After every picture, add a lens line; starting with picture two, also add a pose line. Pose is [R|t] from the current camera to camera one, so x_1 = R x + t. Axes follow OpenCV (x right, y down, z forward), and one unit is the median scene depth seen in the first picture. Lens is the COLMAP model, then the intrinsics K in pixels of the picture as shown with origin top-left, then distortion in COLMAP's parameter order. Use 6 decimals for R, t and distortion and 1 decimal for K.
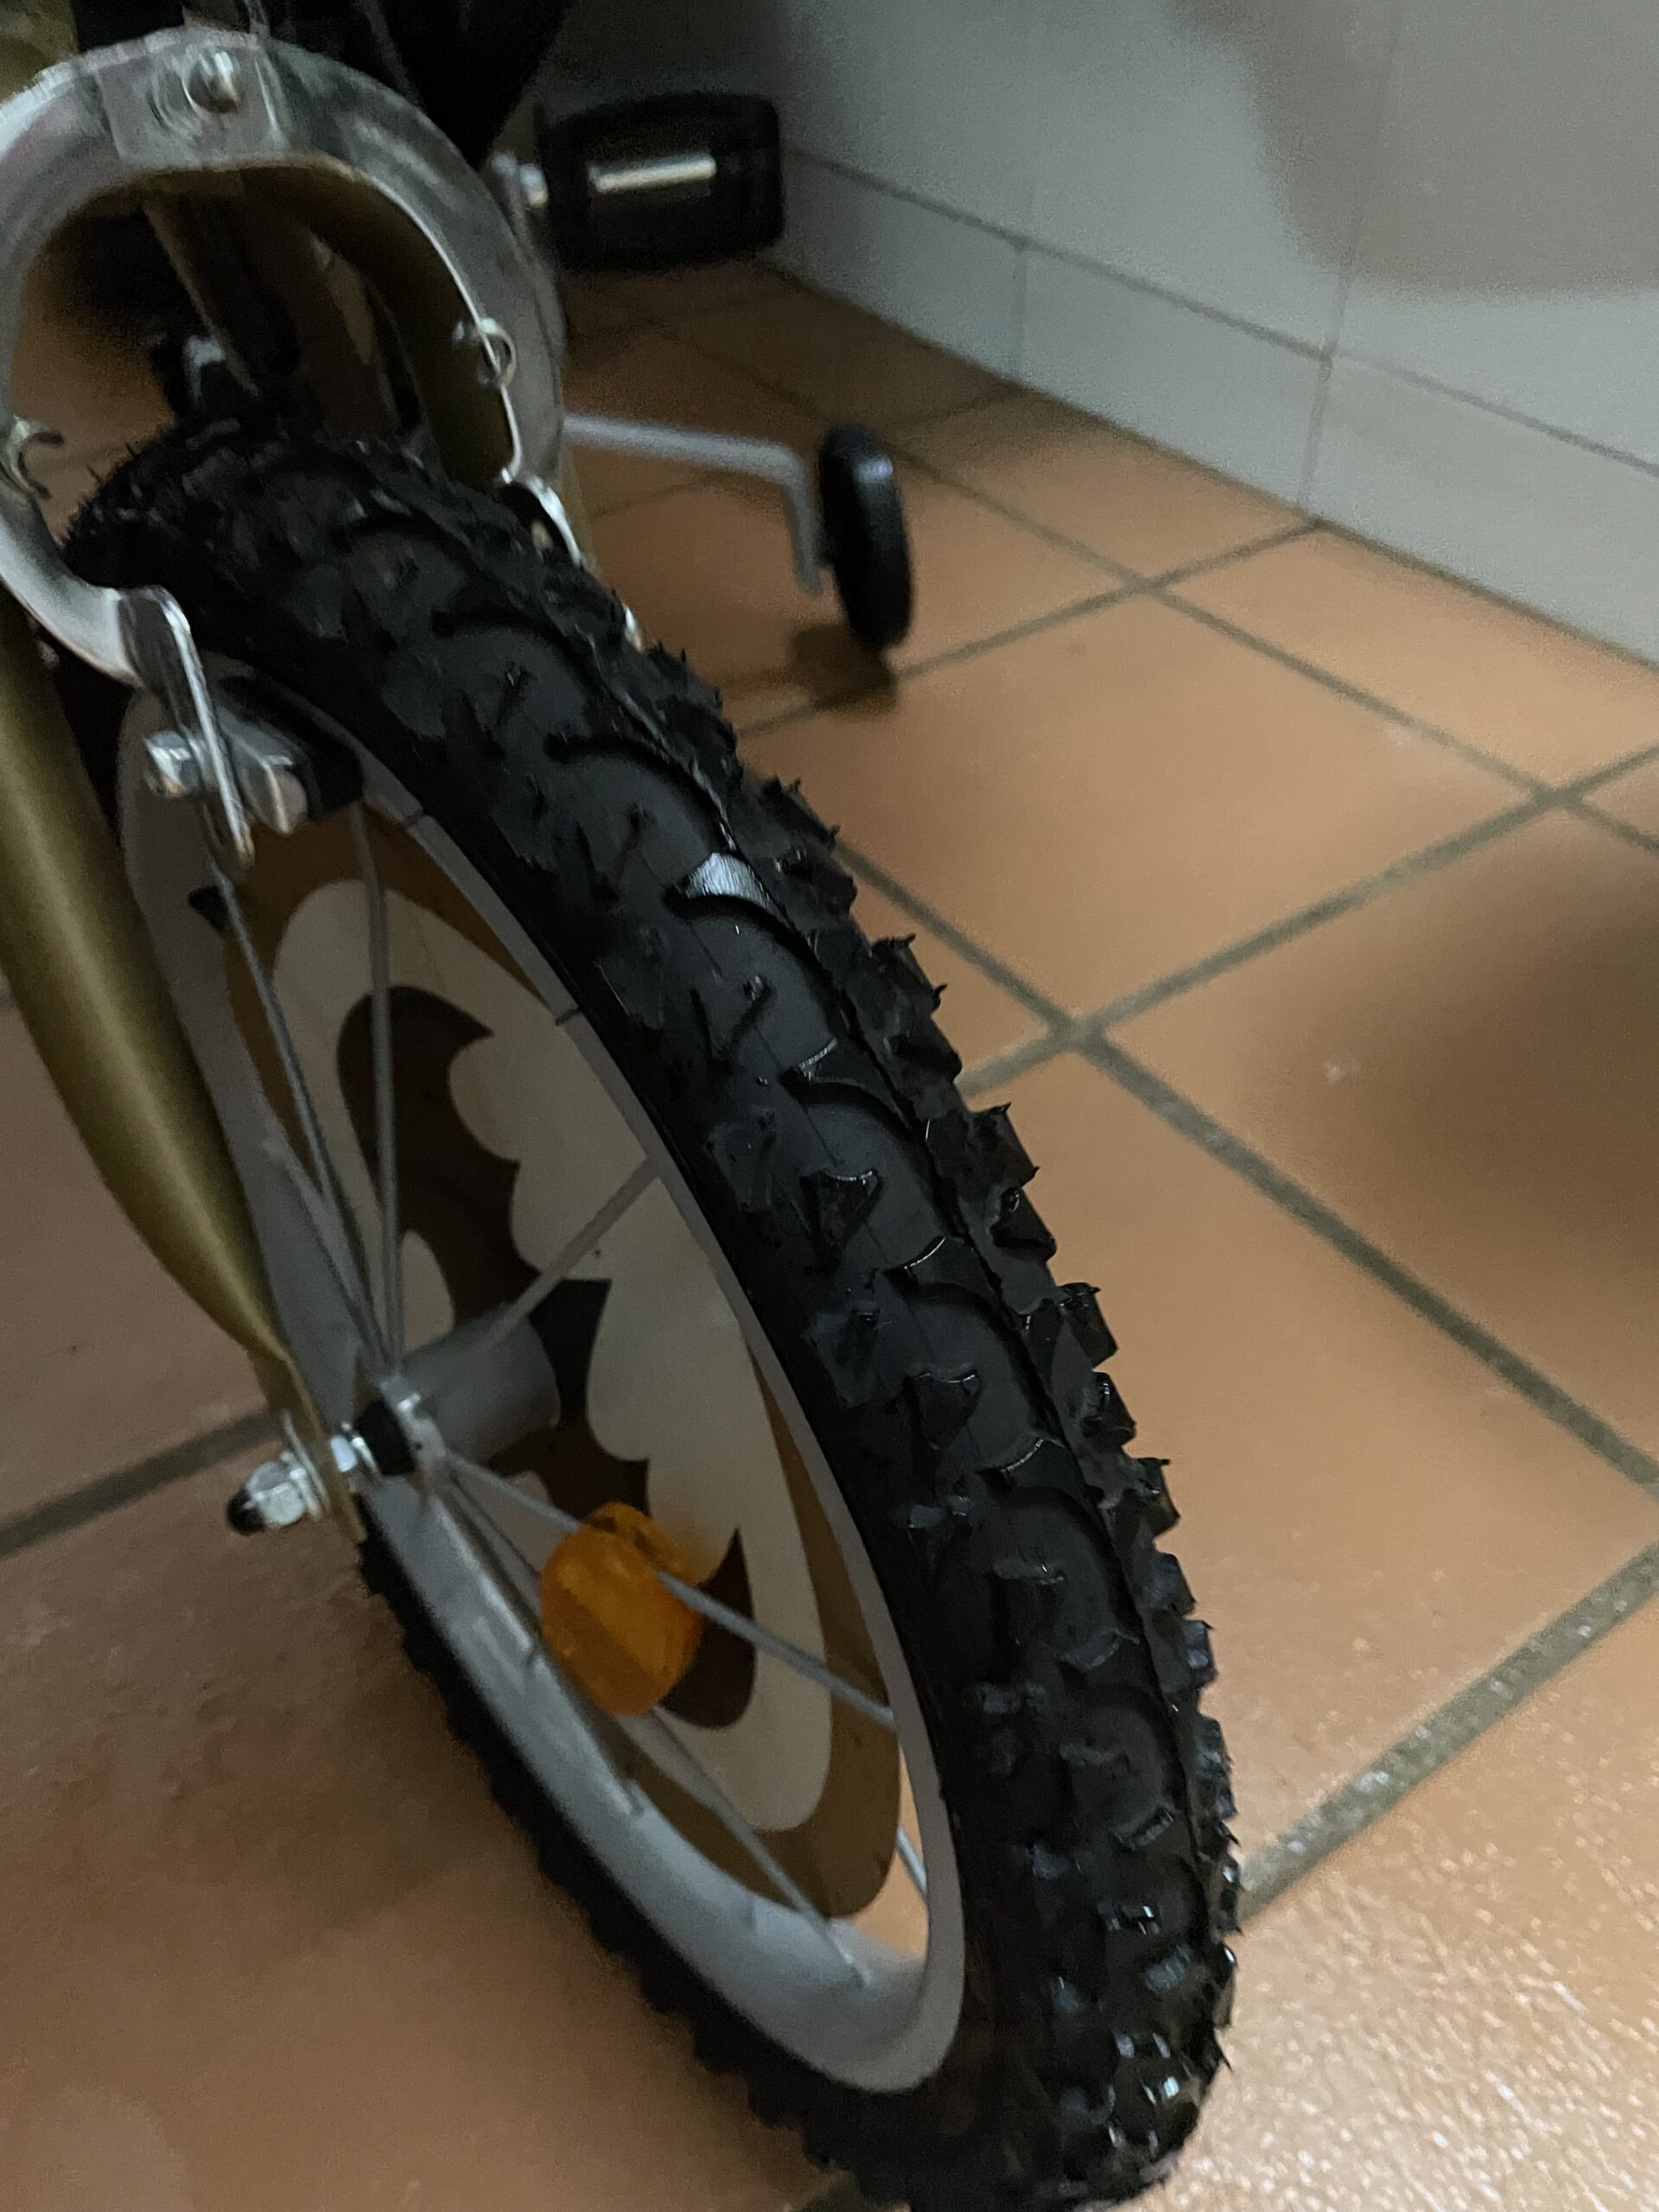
lens RADIAL K [[1700.4, 0, 829.5], [0, 1700.4, 1106.0], [0, 0, 1]] dist [0.087374, -0.104722]
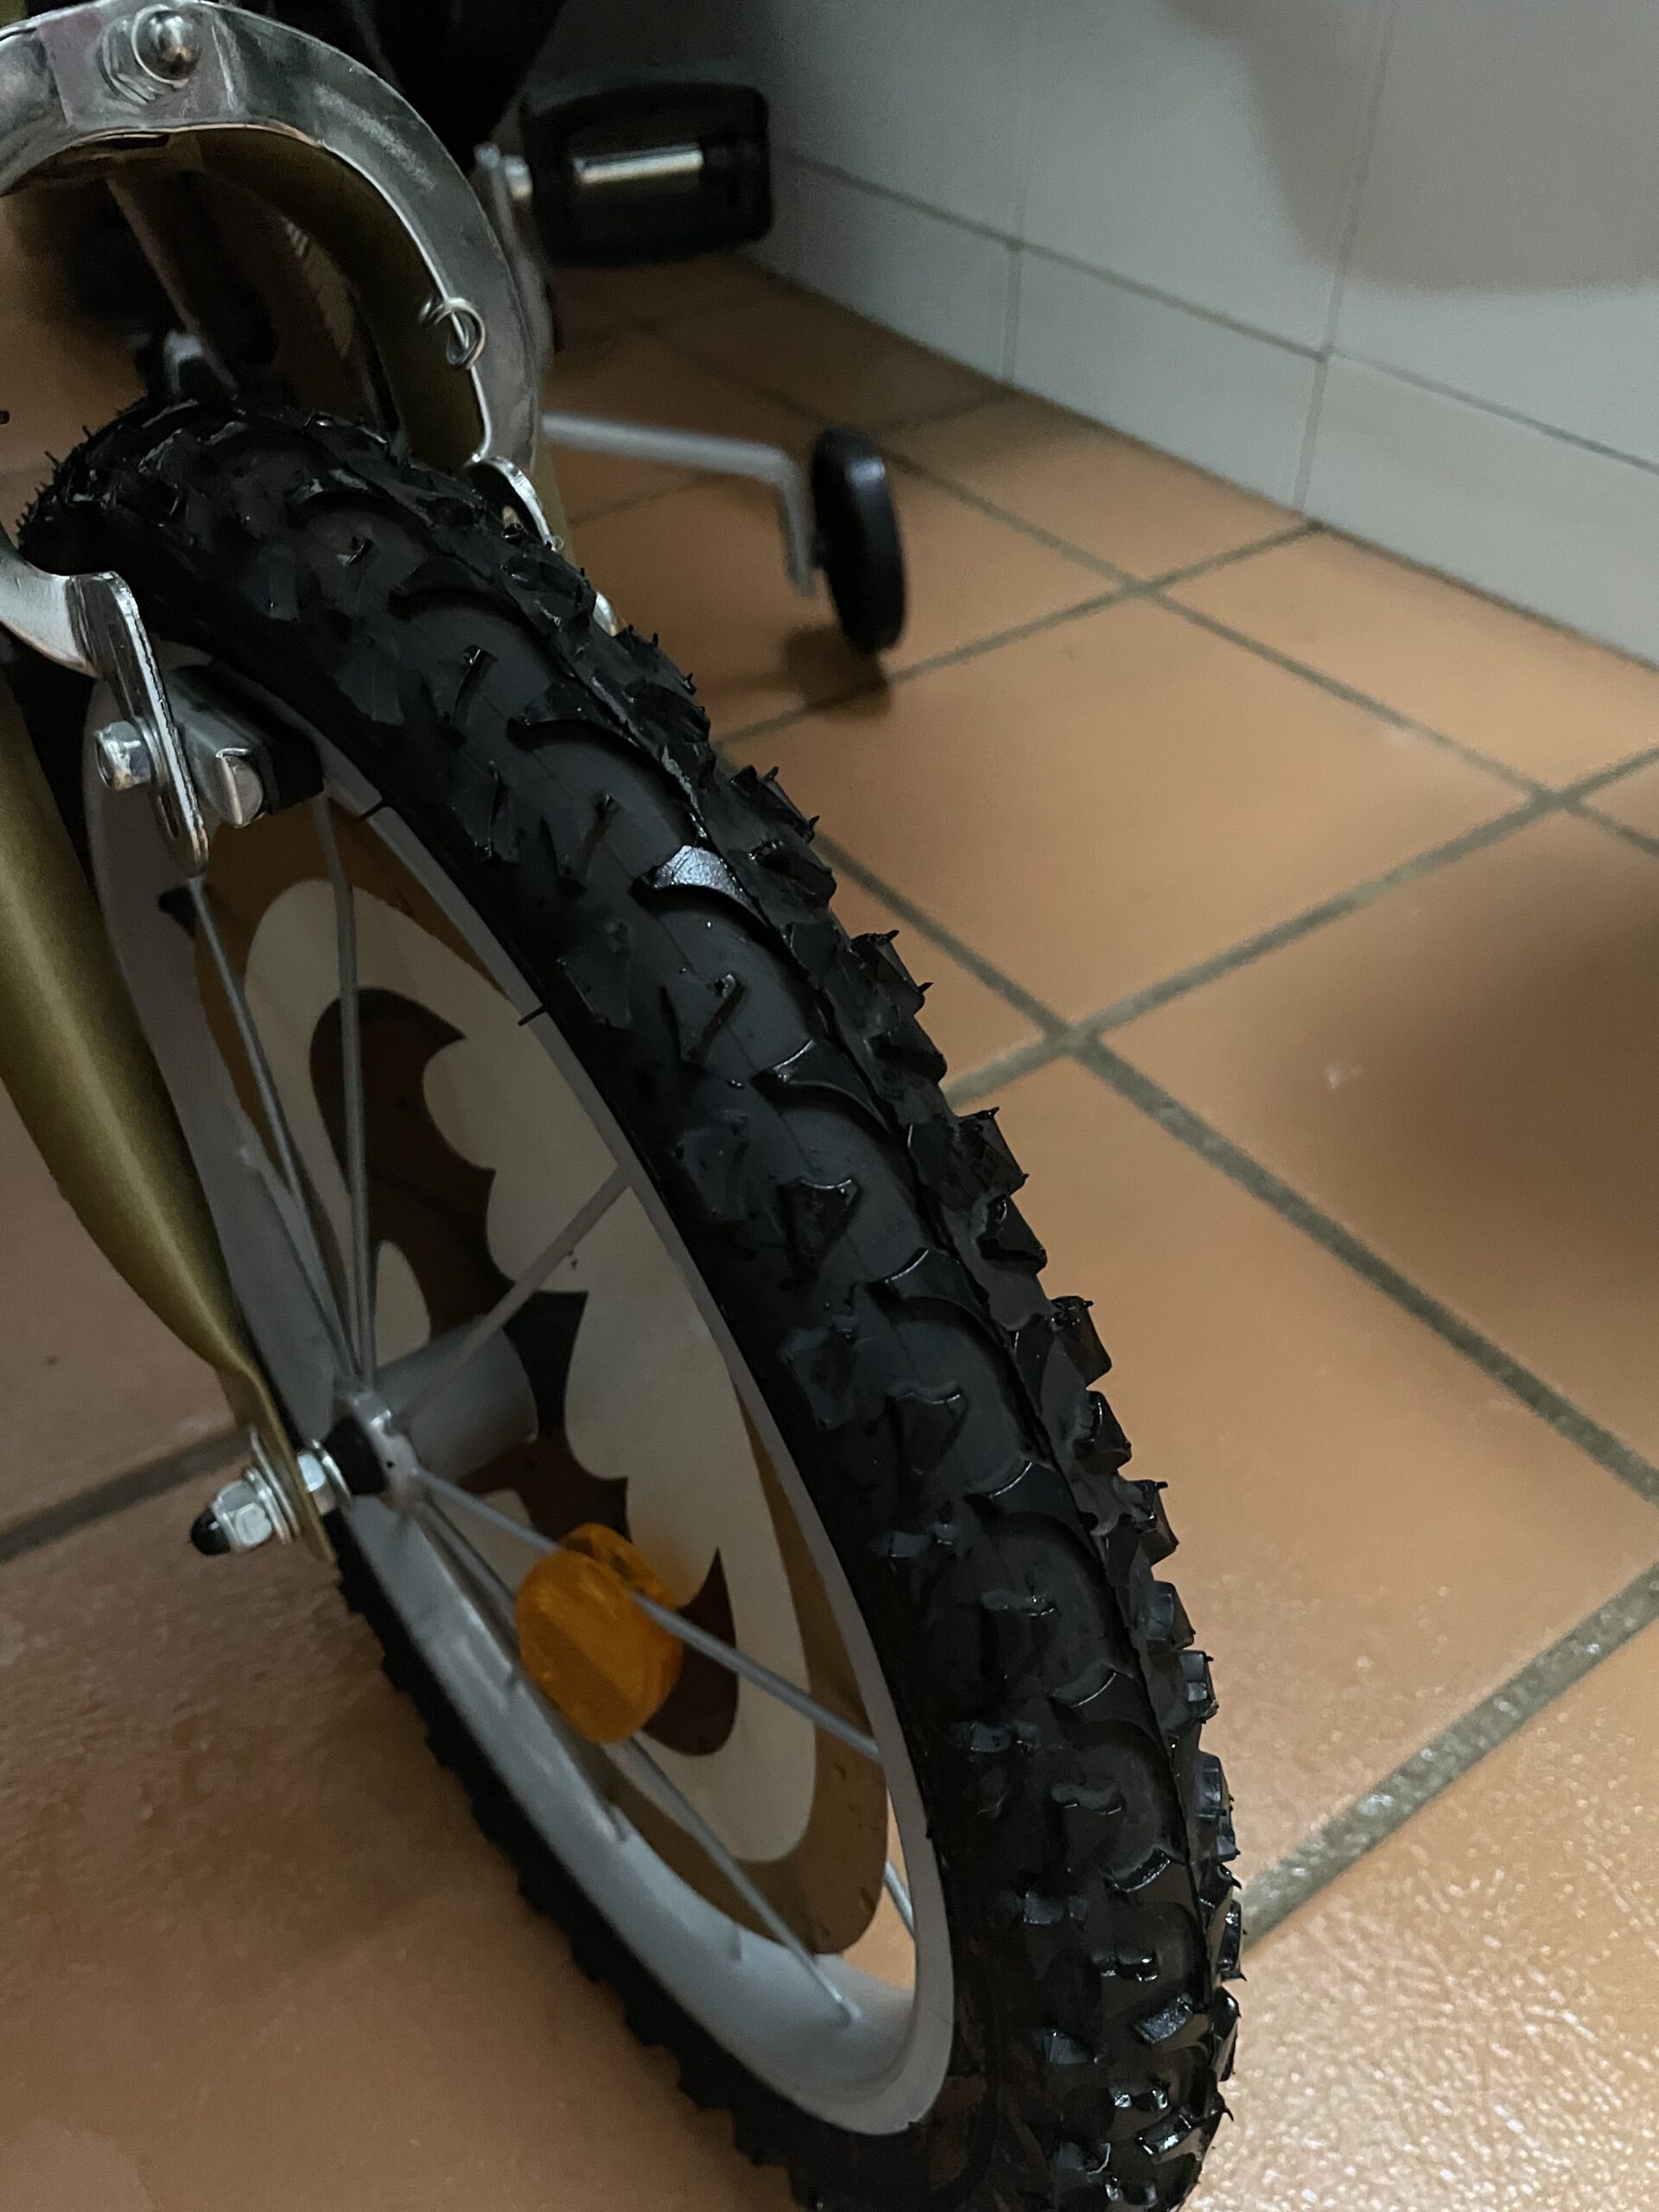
lens RADIAL K [[1700.4, 0, 829.5], [0, 1700.4, 1106.0], [0, 0, 1]] dist [0.087374, -0.104722]
pose [[0.999998, -0.001754, 0.001330, 0.007358], [0.001760, 0.999988, -0.004663, 0.001297], [-0.001322, 0.004665, 0.999988, 0.034366]]
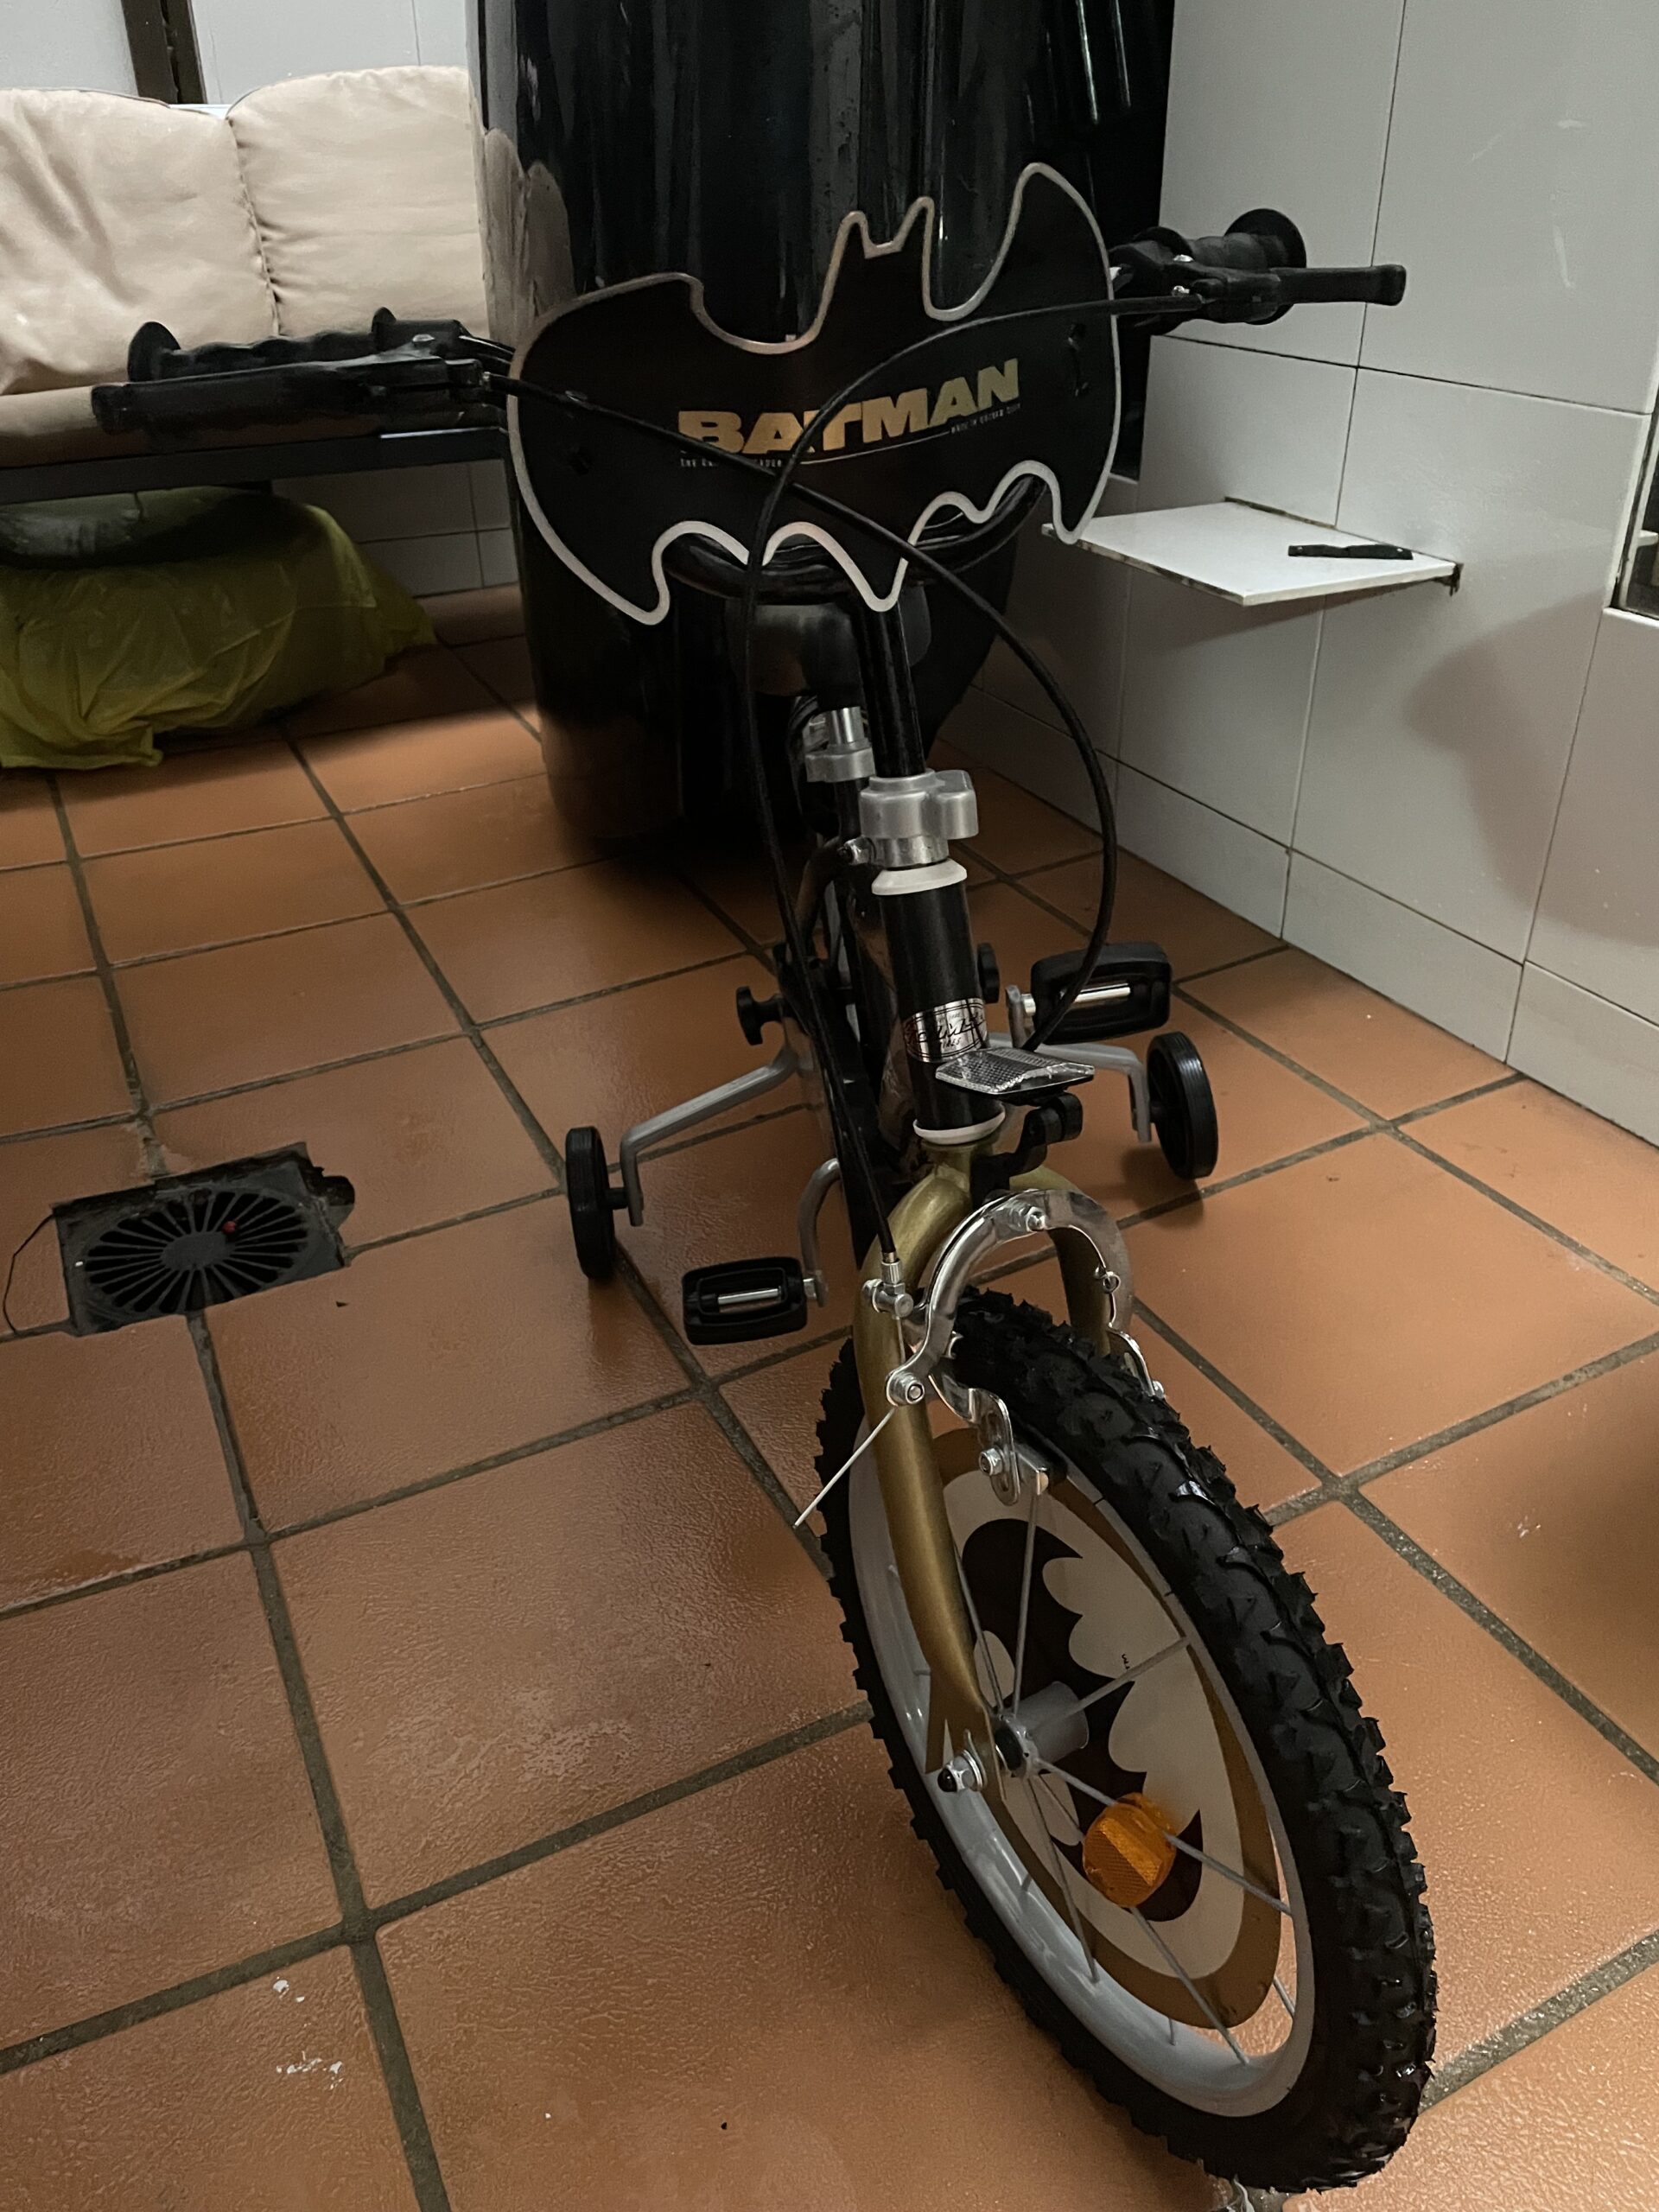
lens RADIAL K [[1700.4, 0, 829.5], [0, 1700.4, 1106.0], [0, 0, 1]] dist [0.087374, -0.104722]
pose [[0.990867, 0.034968, -0.130228, -0.244830], [-0.055989, 0.985293, -0.161440, -0.233467], [0.122667, 0.167257, 0.978252, -1.238417]]
